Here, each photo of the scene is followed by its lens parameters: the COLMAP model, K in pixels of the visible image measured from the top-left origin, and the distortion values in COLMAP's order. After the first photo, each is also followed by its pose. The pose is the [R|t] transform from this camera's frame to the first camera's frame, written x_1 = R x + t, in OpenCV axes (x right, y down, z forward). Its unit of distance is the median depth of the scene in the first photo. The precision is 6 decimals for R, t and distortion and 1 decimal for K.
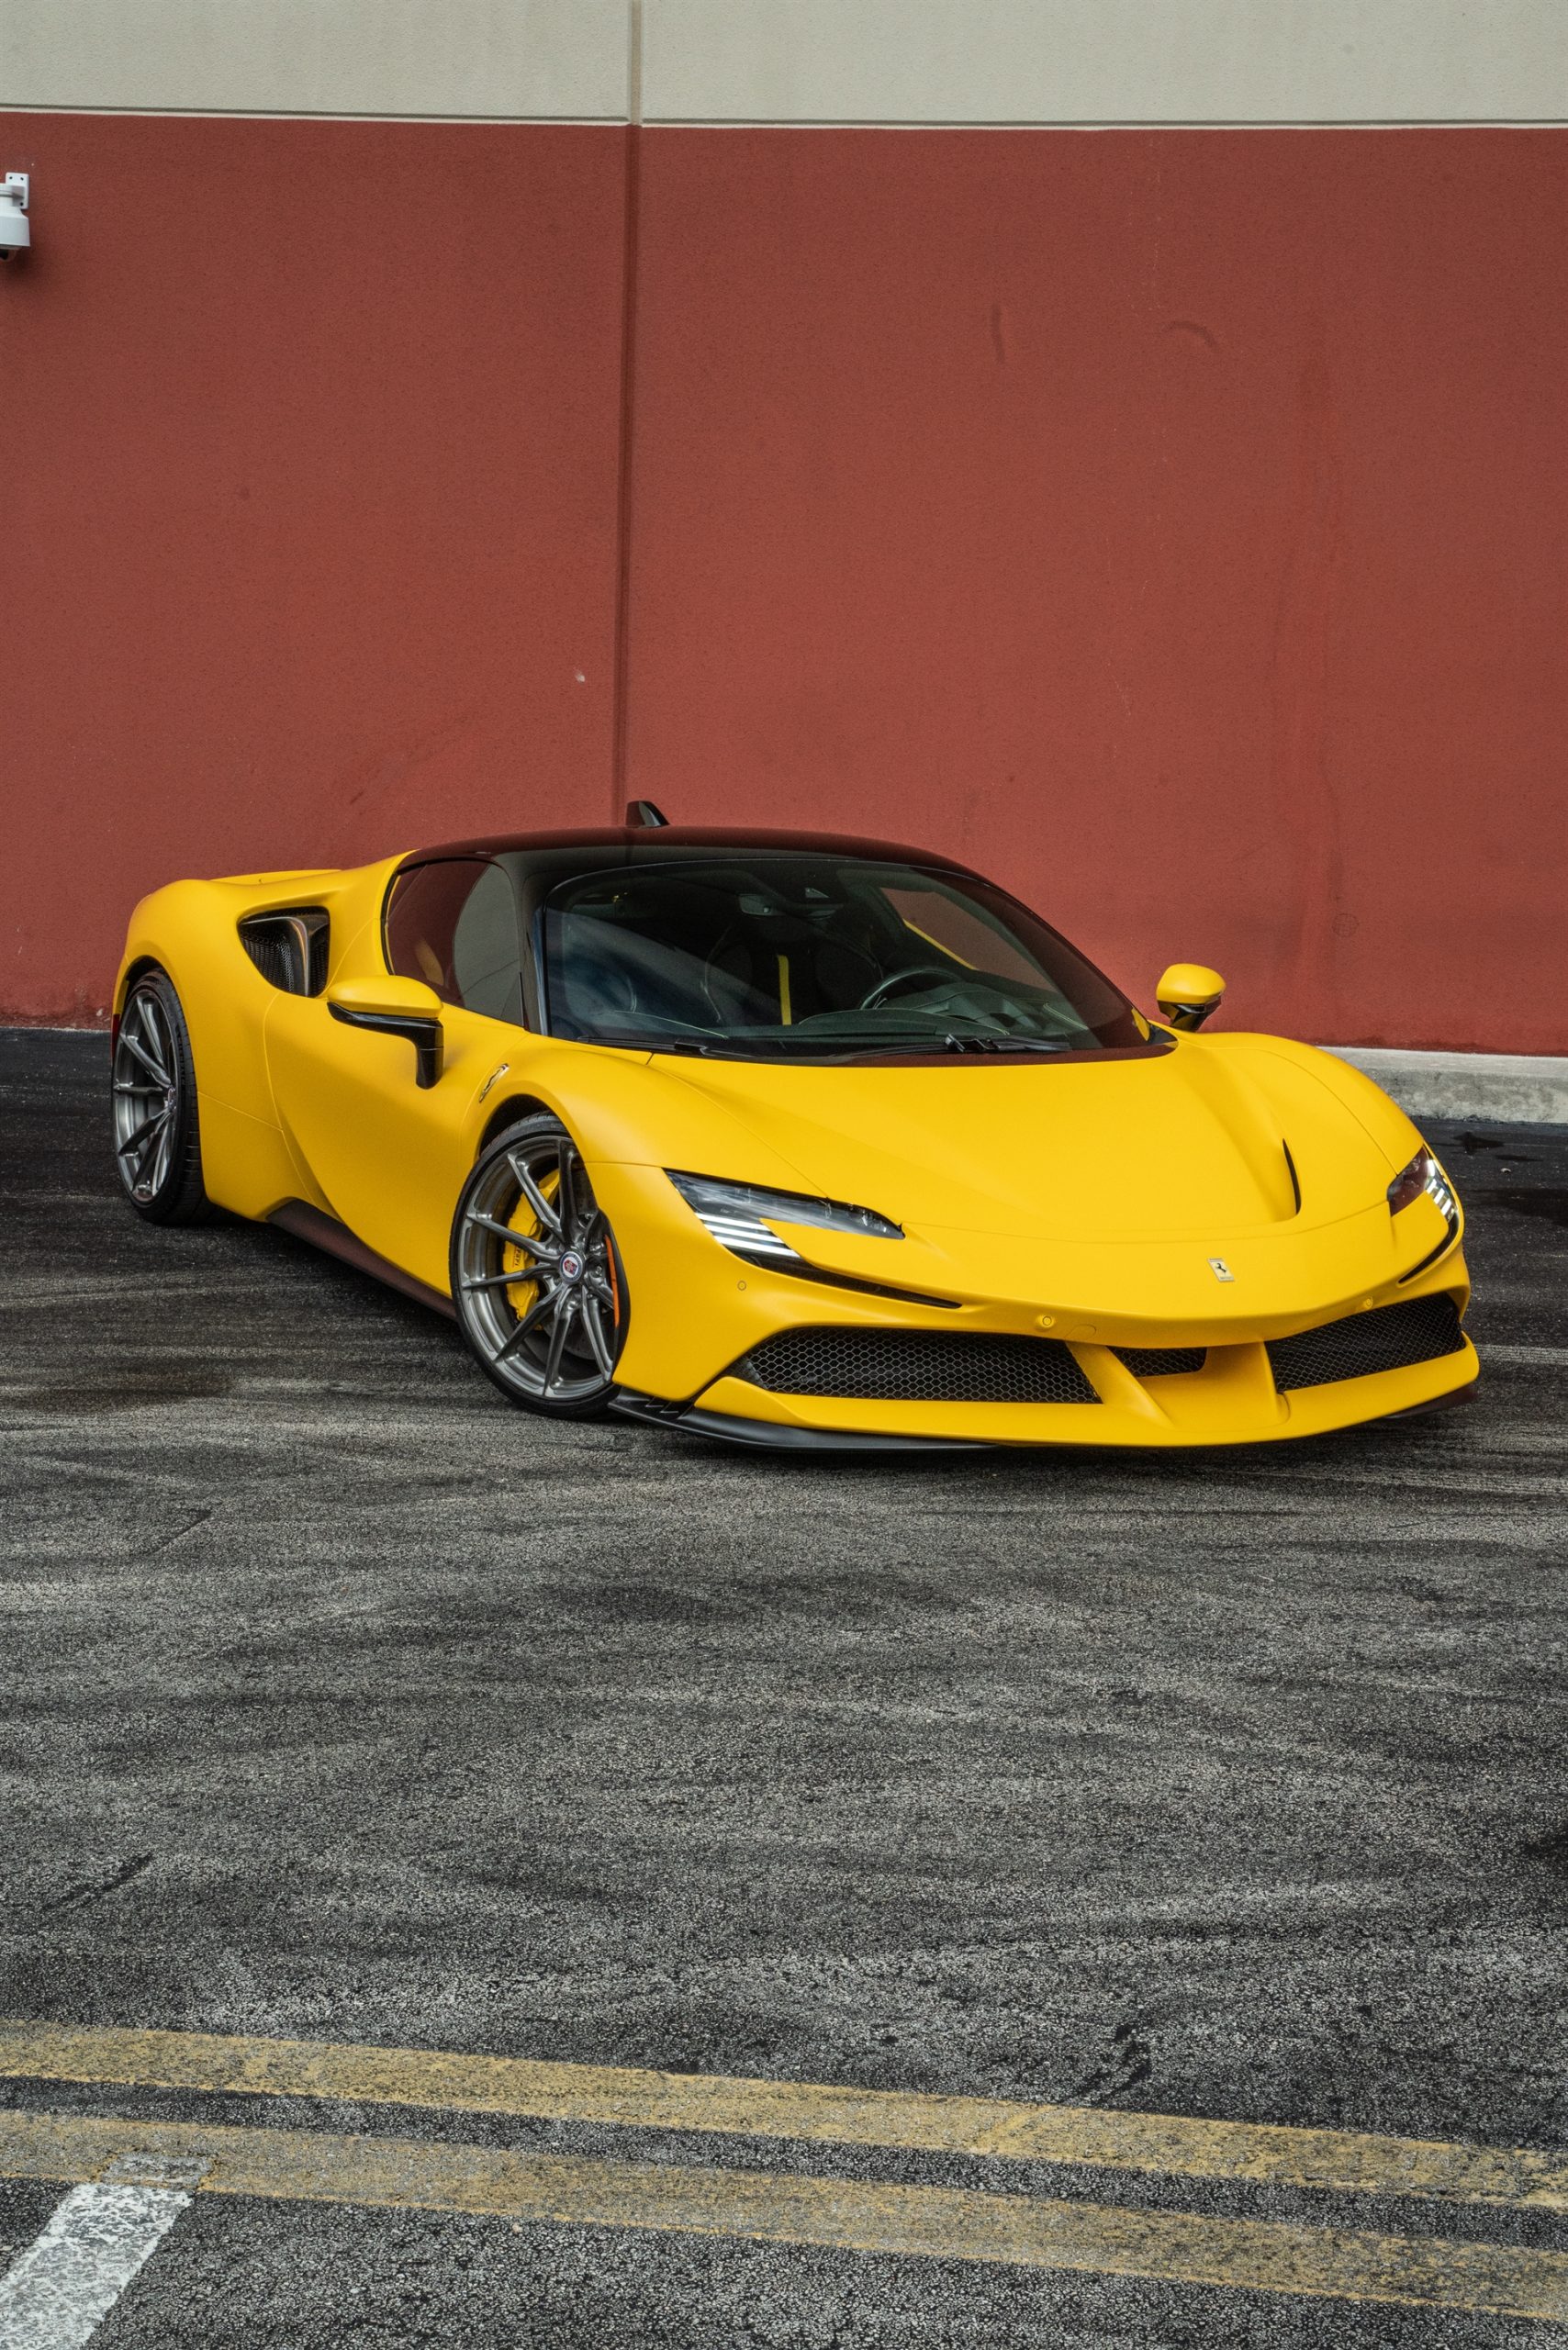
lens RADIAL K [[3859.2, 0, 784.0], [0, 3859.2, 1175.0], [0, 0, 1]] dist [0.001839, 0.076907]
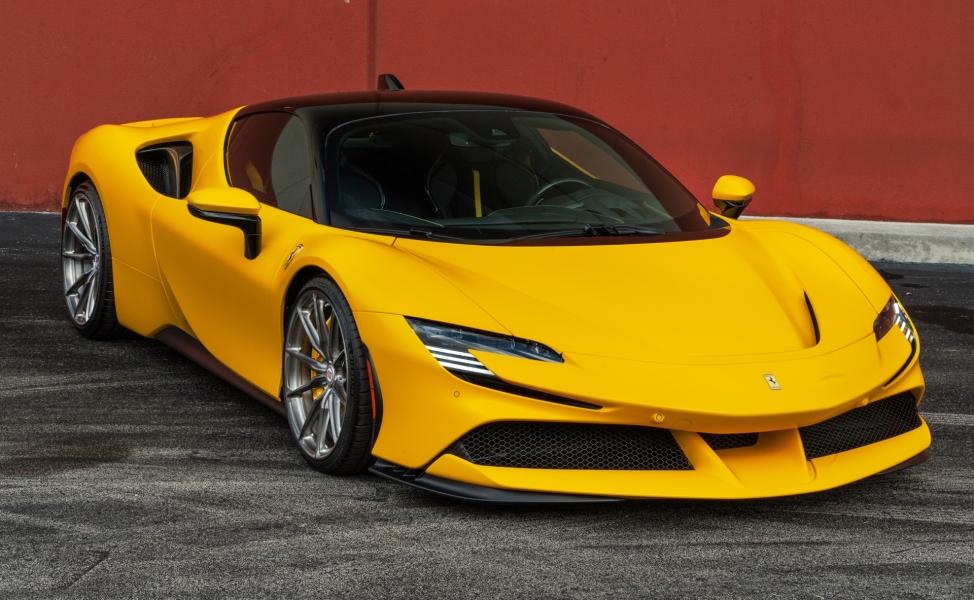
lens RADIAL K [[1357.6, 0, 487.4], [0, 1357.6, 230.4], [0, 0, 1]] dist [-0.078485, 0.111880]
pose [[0.998502, -0.013165, 0.053114, -0.026277], [0.011921, 0.999649, 0.023676, -0.046555], [-0.053407, -0.023007, 0.998308, 0.449353]]
